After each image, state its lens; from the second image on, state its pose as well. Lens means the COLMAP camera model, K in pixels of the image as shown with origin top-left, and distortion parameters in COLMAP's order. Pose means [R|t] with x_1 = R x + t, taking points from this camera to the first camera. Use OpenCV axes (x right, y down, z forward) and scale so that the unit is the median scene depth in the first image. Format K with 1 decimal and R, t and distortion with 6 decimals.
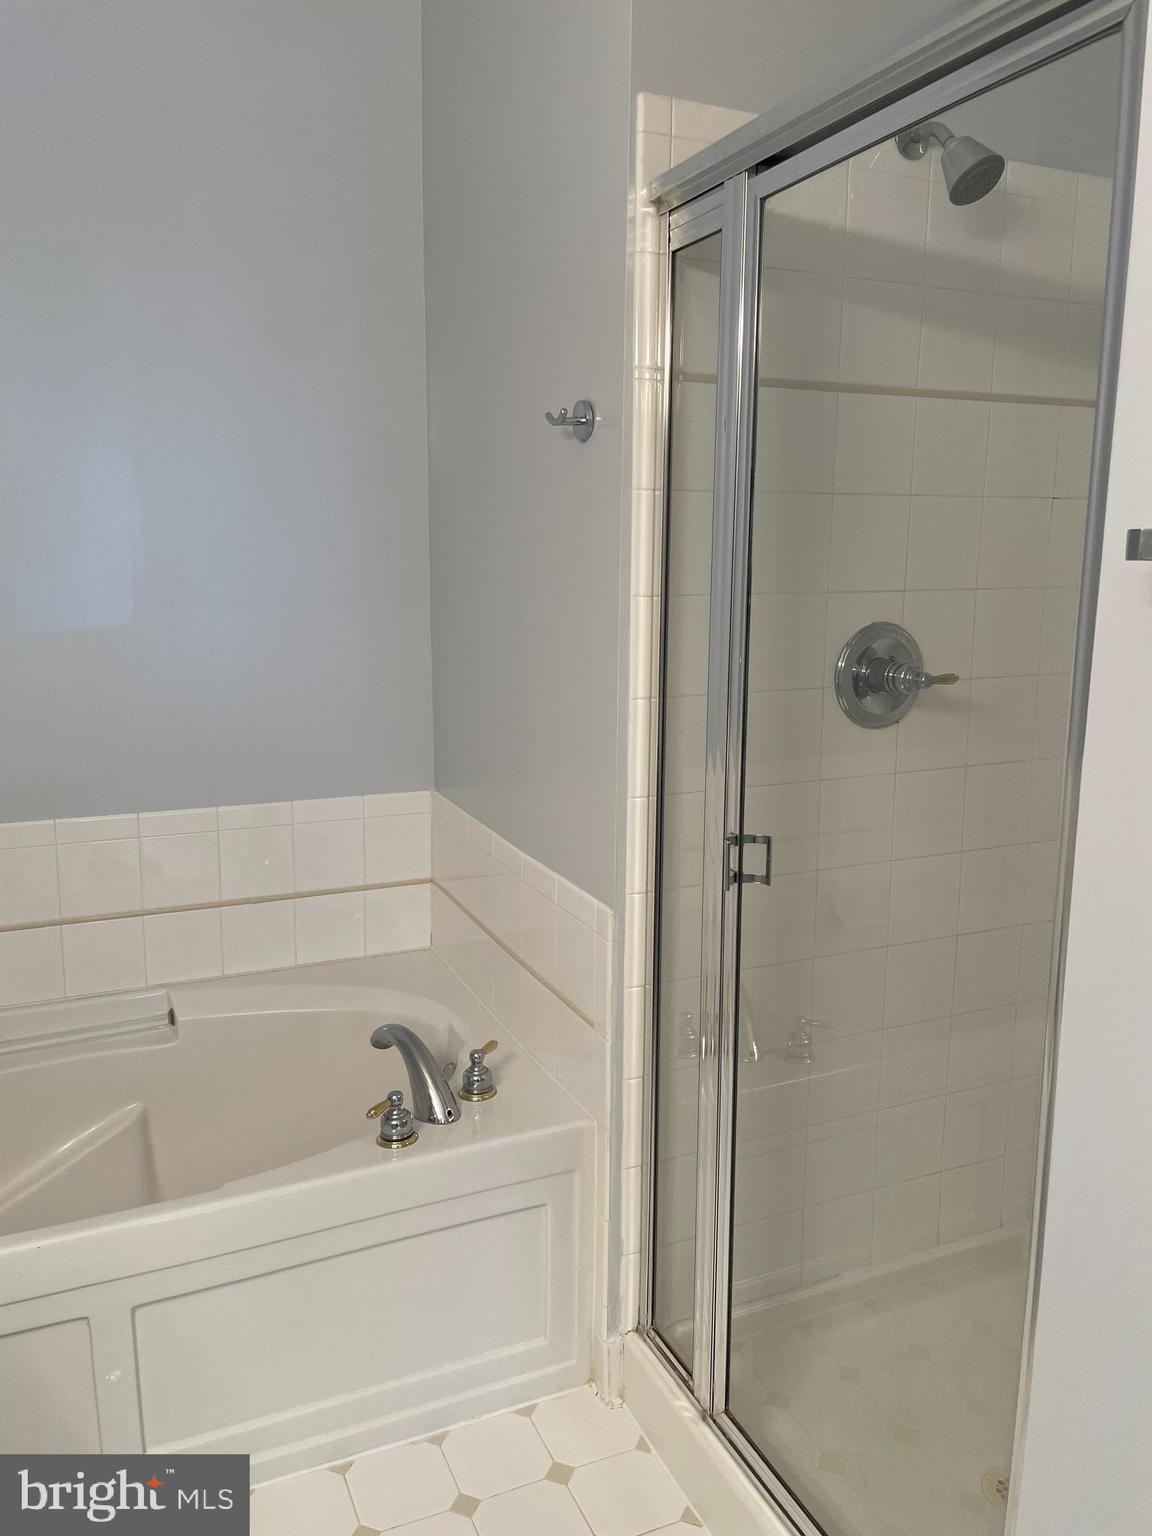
lens RADIAL K [[1163.7, 0, 573.0], [0, 1163.7, 761.9], [0, 0, 1]] dist [0.088675, -0.120366]
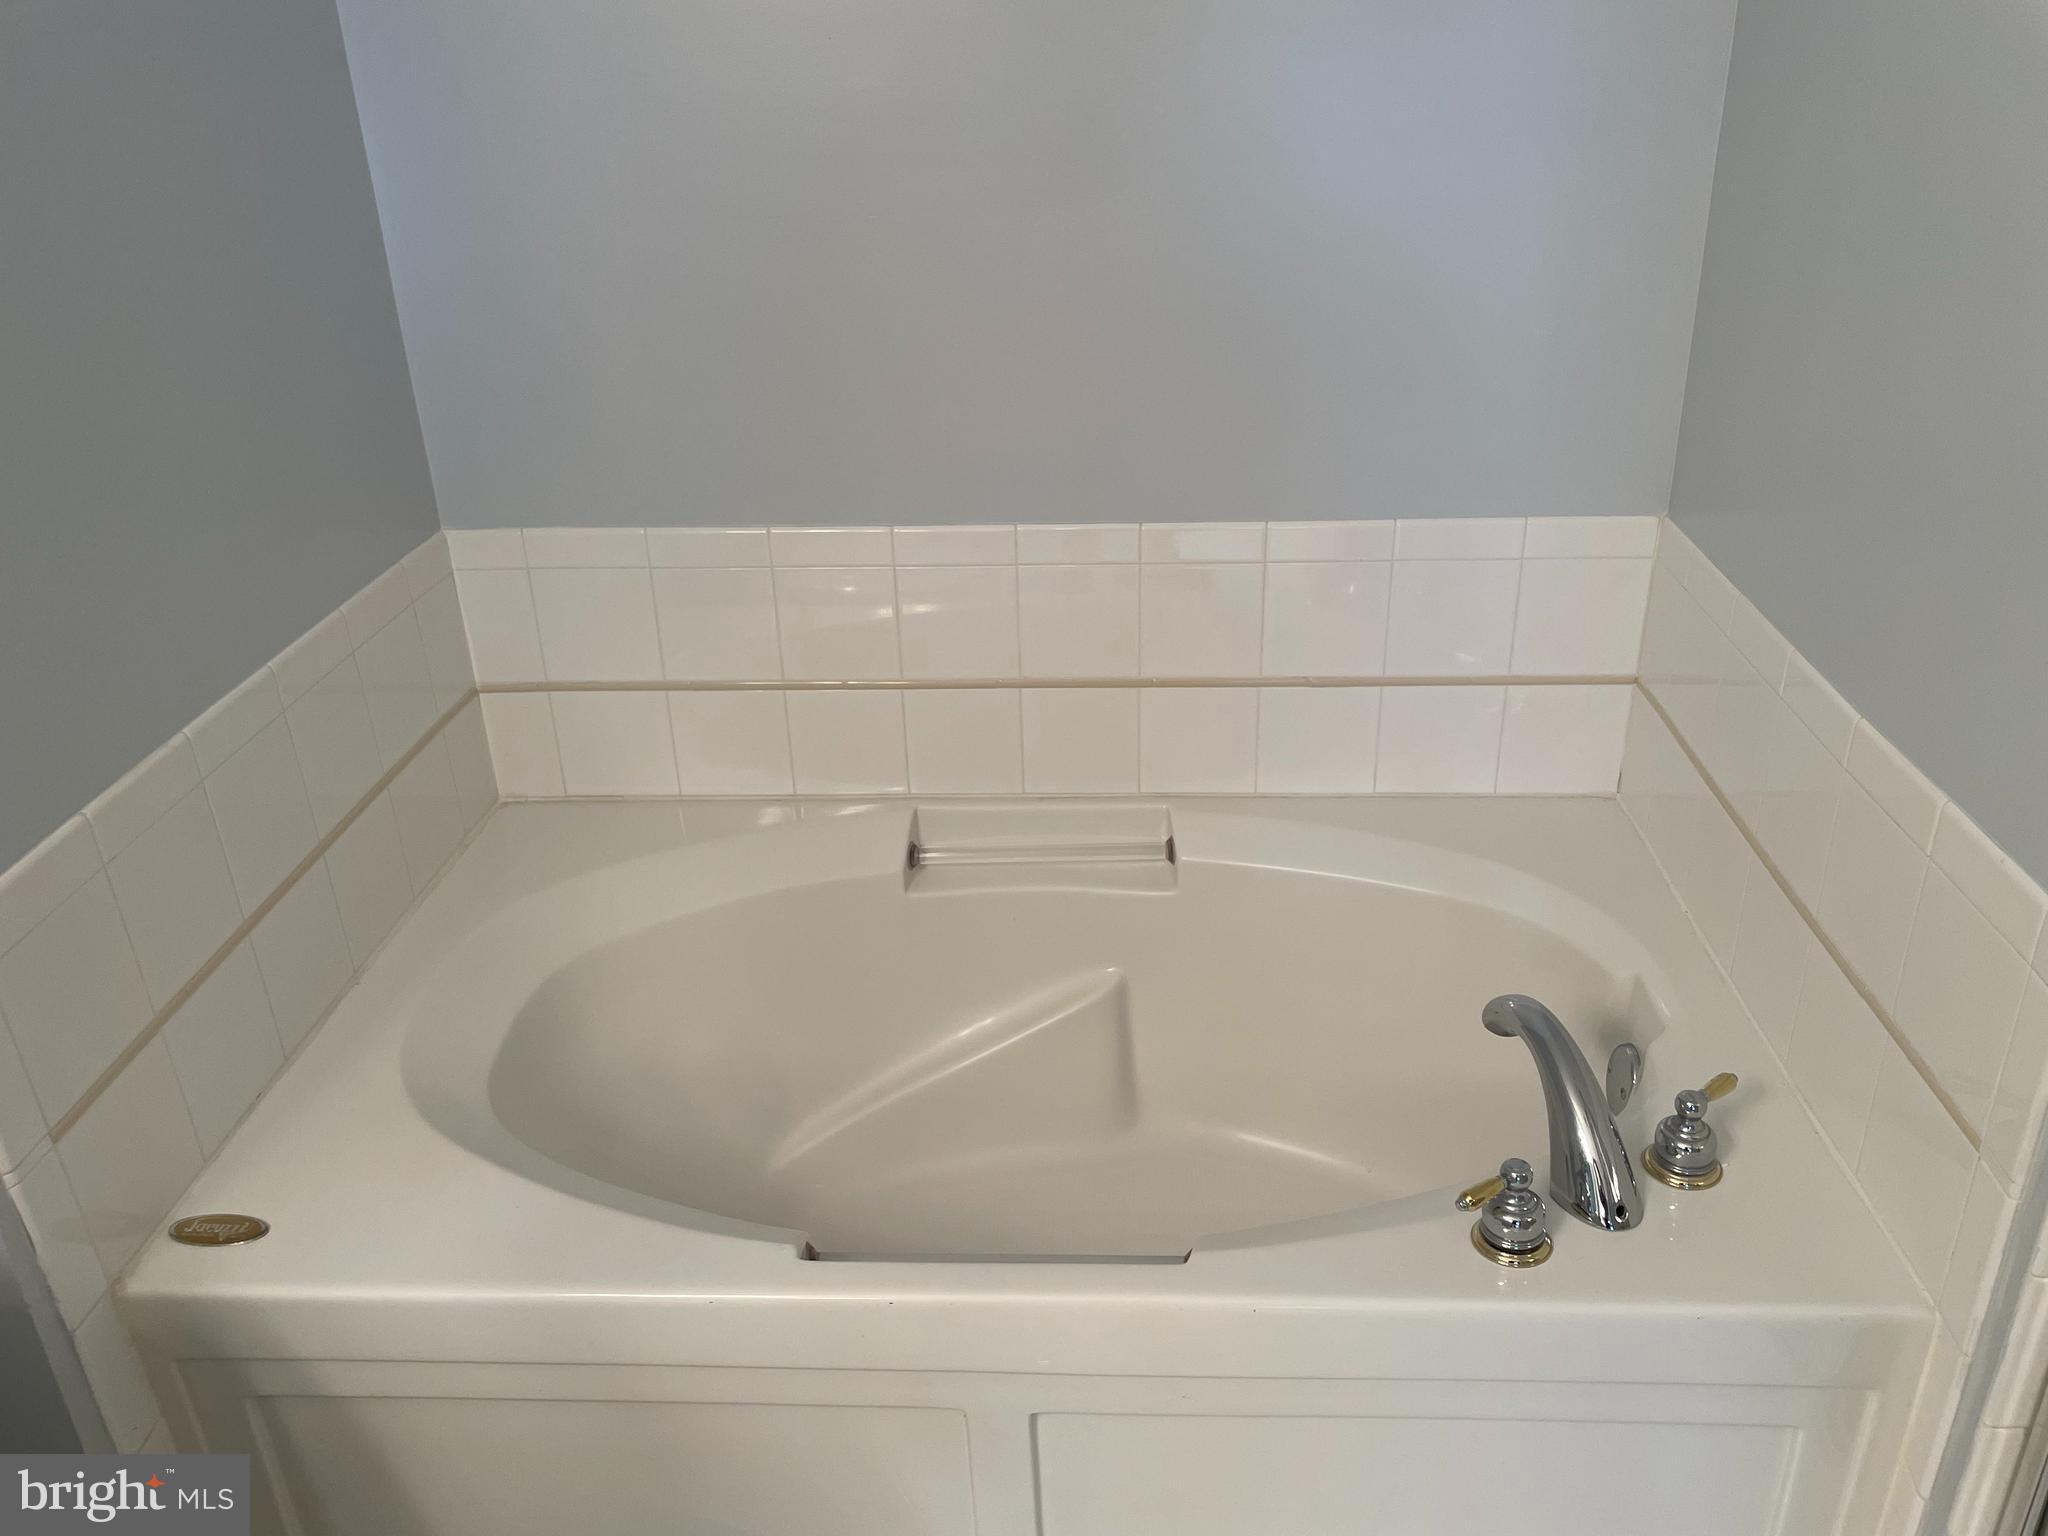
lens RADIAL K [[1551.6, 0, 1052.3], [0, 1551.6, 746.2], [0, 0, 1]] dist [0.088675, -0.120366]
pose [[0.890817, 0.160700, -0.424995, -0.065700], [-0.046481, 0.962689, 0.266587, -0.069321], [0.451979, -0.217726, 0.865050, 0.327224]]
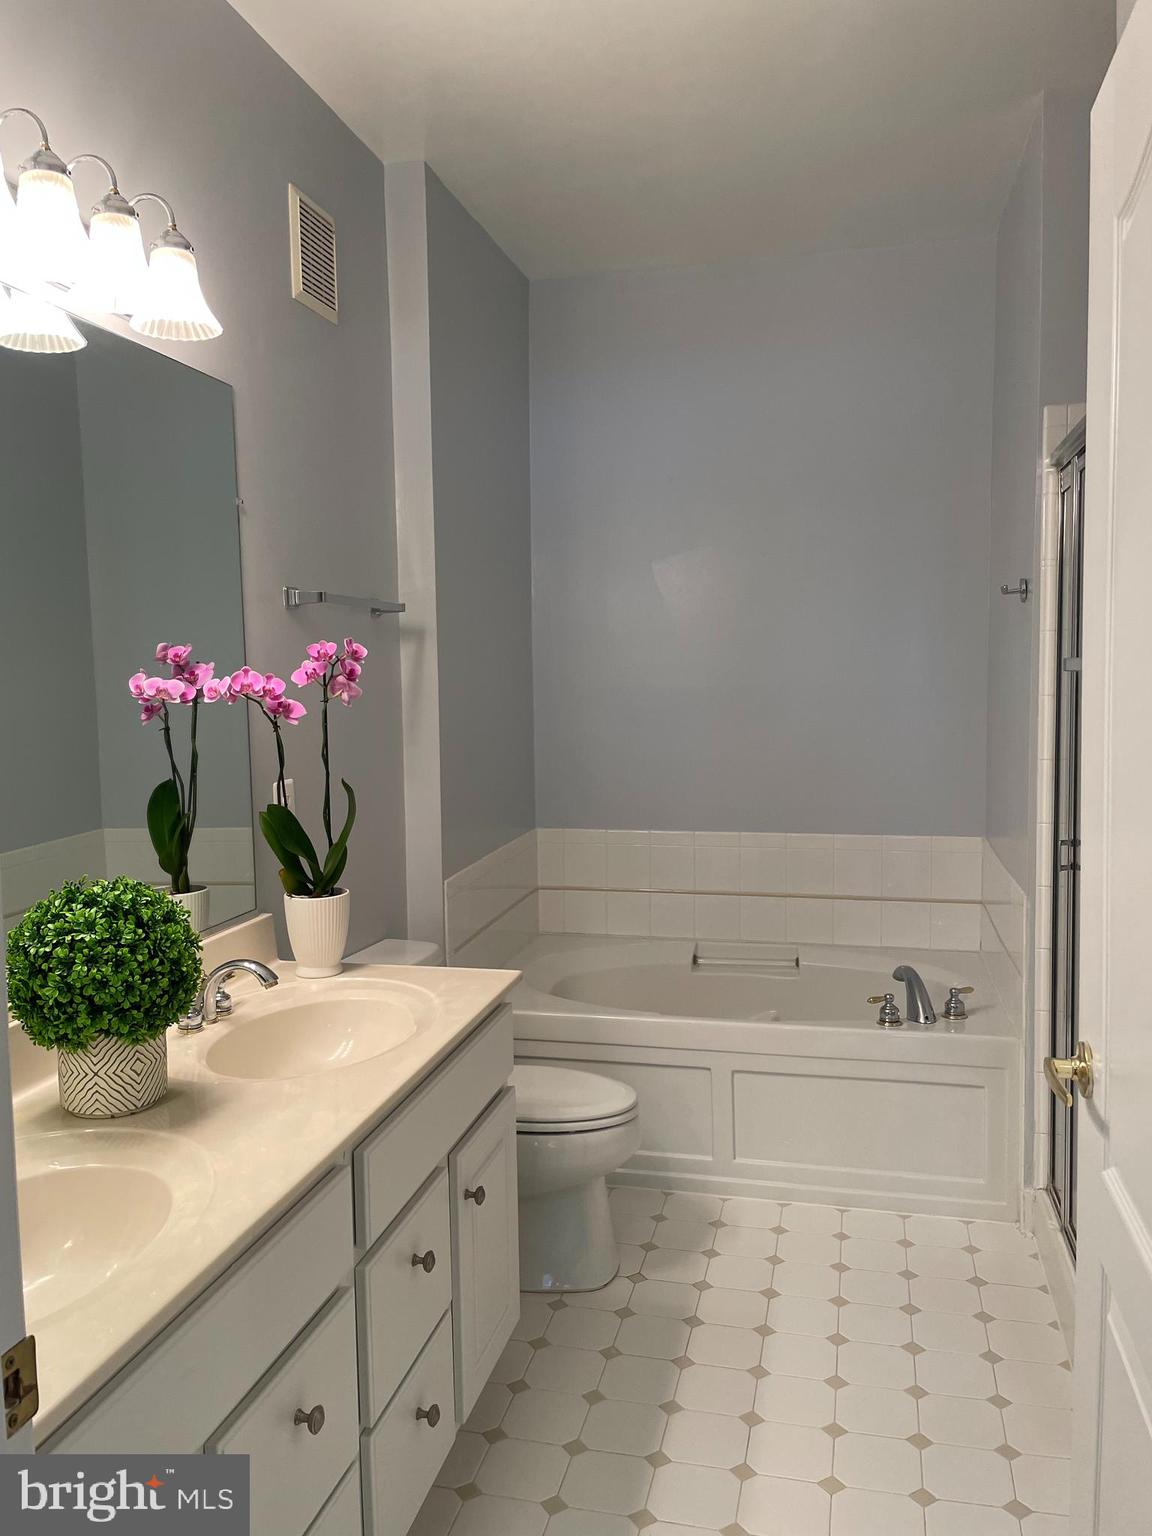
lens RADIAL K [[1163.7, 0, 577.1], [0, 1163.7, 770.1], [0, 0, 1]] dist [0.088675, -0.120366]
pose [[0.796024, 0.032426, -0.604396, 0.463902], [-0.089896, 0.993823, -0.065079, 0.108649], [0.598552, 0.106137, 0.794022, -0.583528]]
